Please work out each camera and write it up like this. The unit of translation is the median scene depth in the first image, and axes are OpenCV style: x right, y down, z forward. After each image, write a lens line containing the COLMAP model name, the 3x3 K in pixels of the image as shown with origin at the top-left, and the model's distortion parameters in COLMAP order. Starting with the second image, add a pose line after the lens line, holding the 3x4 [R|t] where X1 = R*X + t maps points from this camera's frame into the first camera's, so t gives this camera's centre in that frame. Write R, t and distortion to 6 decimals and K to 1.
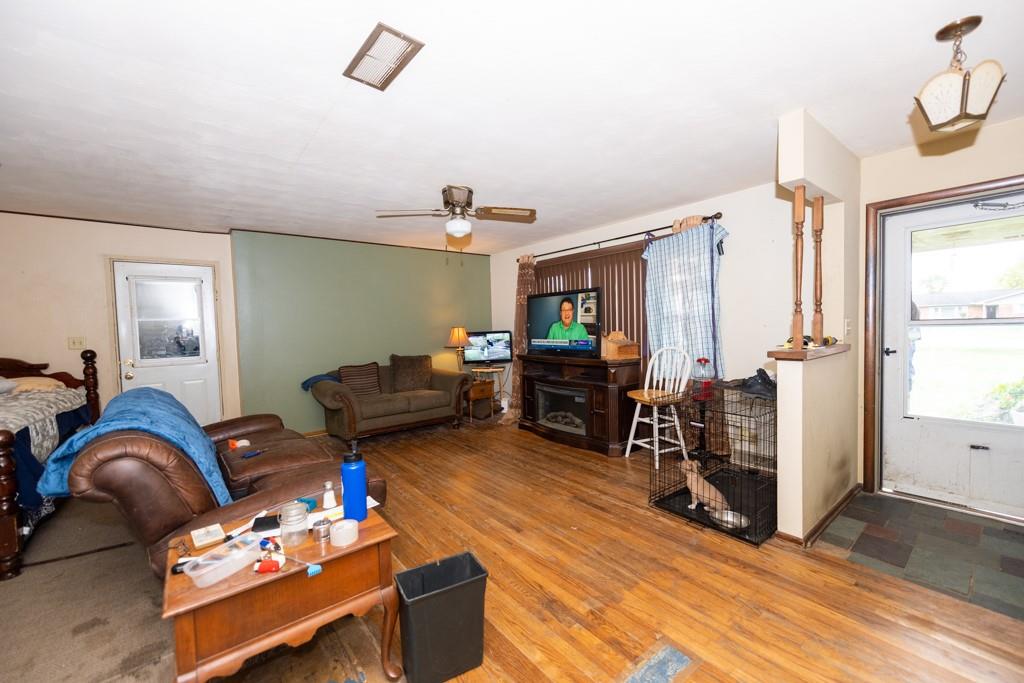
lens RADIAL K [[406.5, 0, 509.6], [0, 406.5, 343.7], [0, 0, 1]] dist [-0.001540, -0.000600]
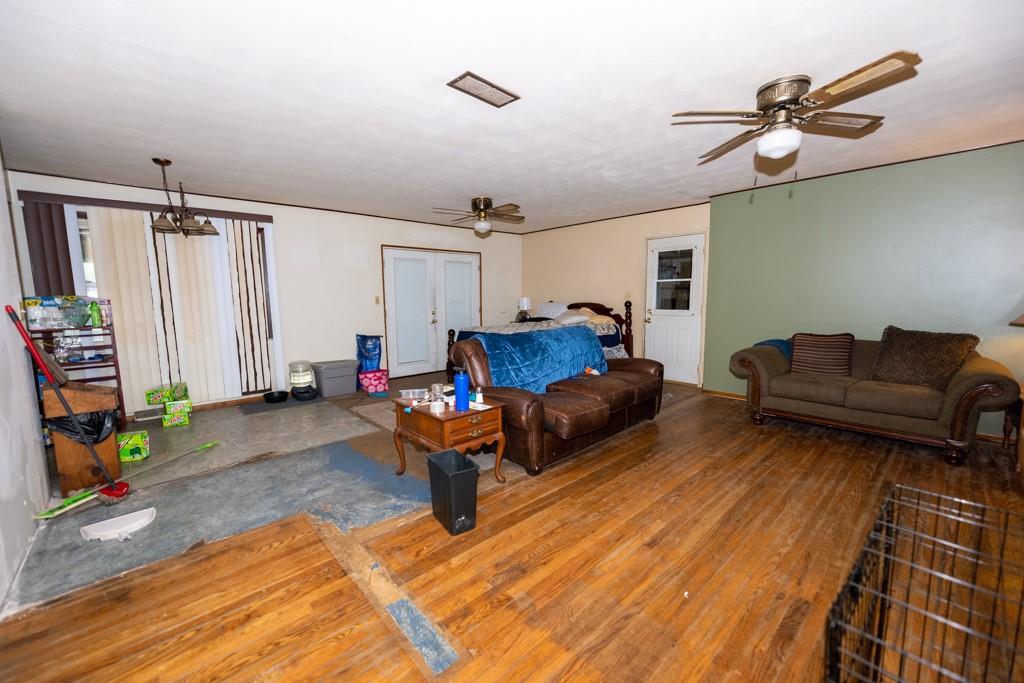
lens RADIAL K [[408.6, 0, 510.8], [0, 408.6, 346.0], [0, 0, 1]] dist [0.001836, -0.000168]
pose [[0.070292, 0.148735, -0.986376, 0.486316], [-0.034218, 0.988599, 0.146632, -0.027696], [0.996939, 0.023445, 0.074580, 0.424752]]
